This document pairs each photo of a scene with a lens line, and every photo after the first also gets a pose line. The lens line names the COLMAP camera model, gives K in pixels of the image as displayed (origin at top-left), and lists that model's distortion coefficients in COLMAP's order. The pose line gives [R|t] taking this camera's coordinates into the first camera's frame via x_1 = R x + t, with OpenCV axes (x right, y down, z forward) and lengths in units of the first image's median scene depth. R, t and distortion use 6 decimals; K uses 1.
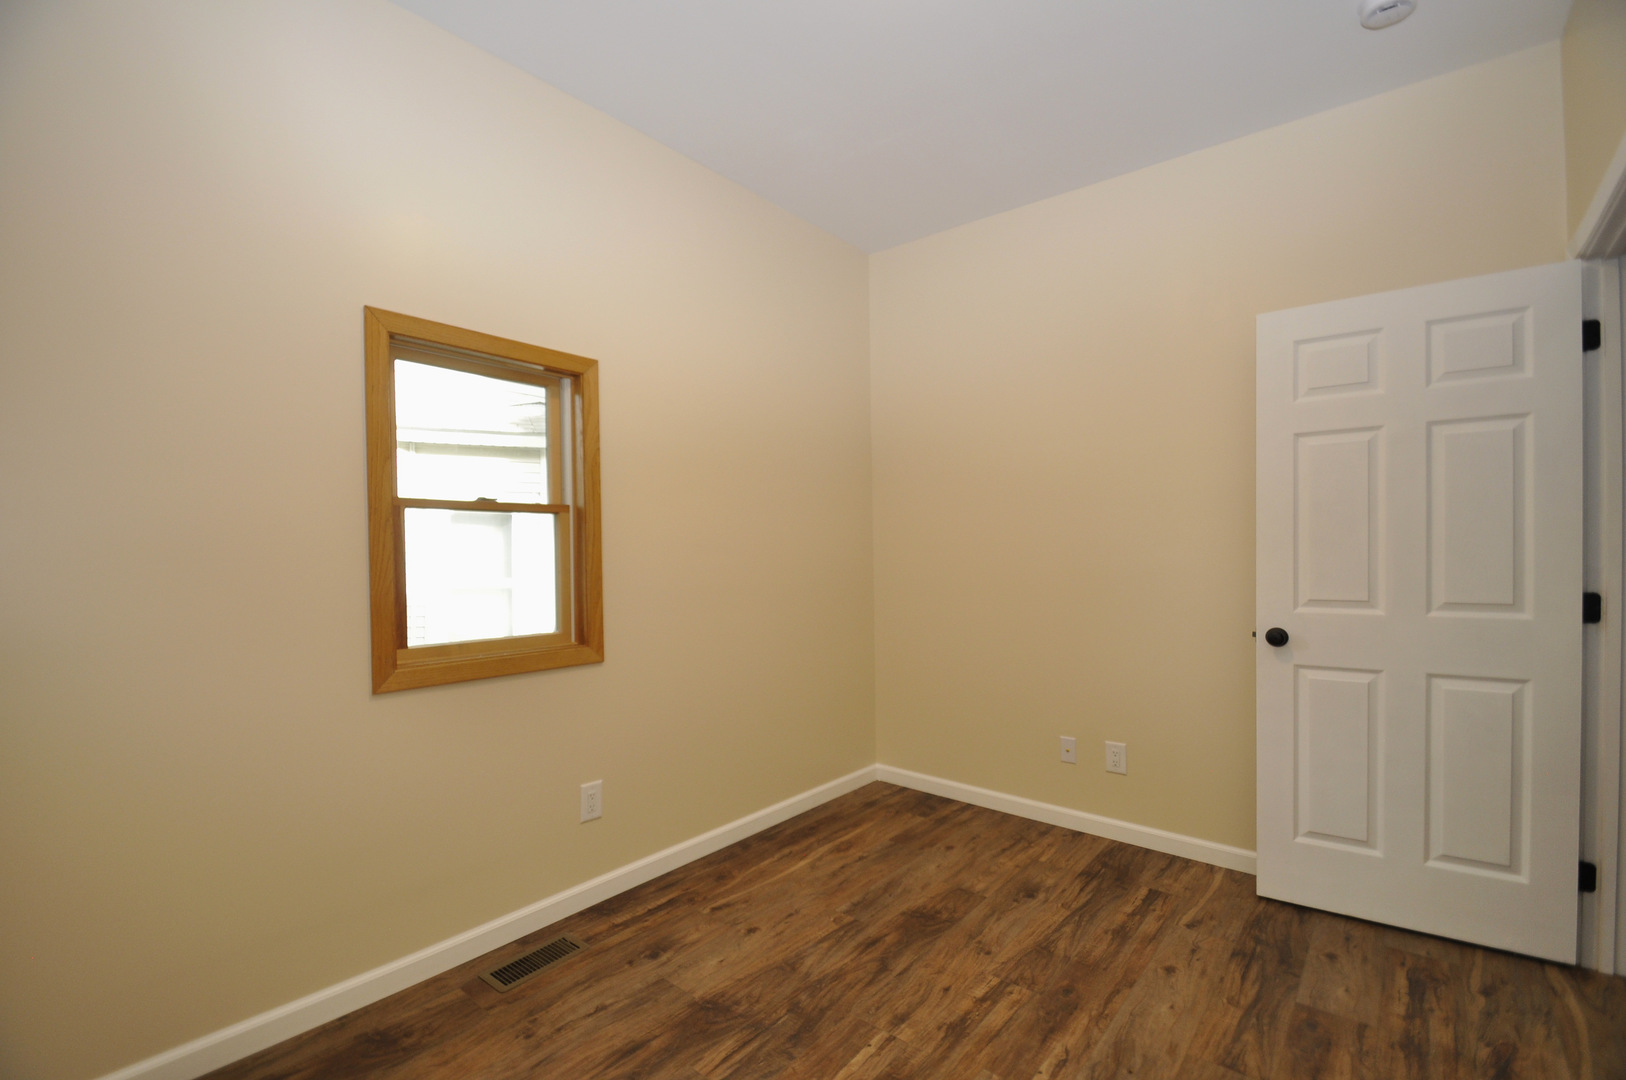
lens RADIAL K [[710.1, 0, 810.0], [0, 710.1, 565.7], [0, 0, 1]] dist [0.017464, -0.020016]
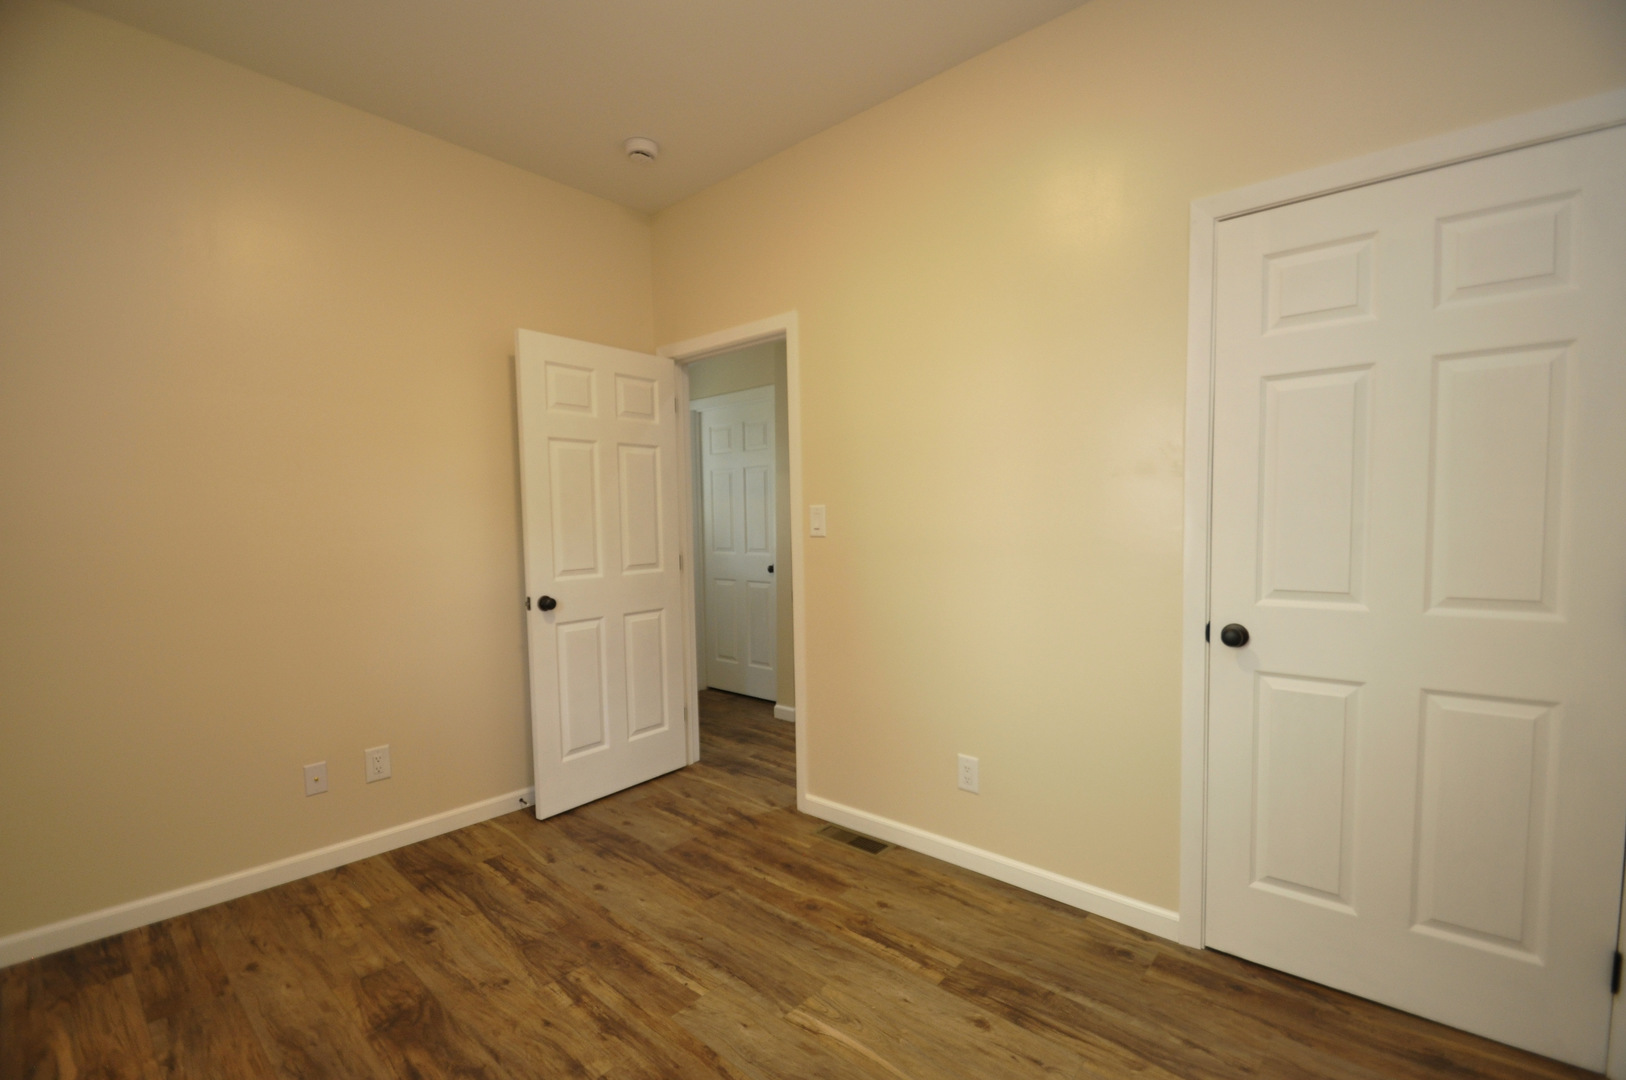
lens RADIAL K [[710.1, 0, 810.0], [0, 710.1, 565.7], [0, 0, 1]] dist [0.017464, -0.020016]
pose [[0.035013, -0.059006, 0.997643, -0.568923], [0.031915, 0.997812, 0.057896, -0.020950], [-0.998877, 0.029812, 0.036819, 0.531839]]
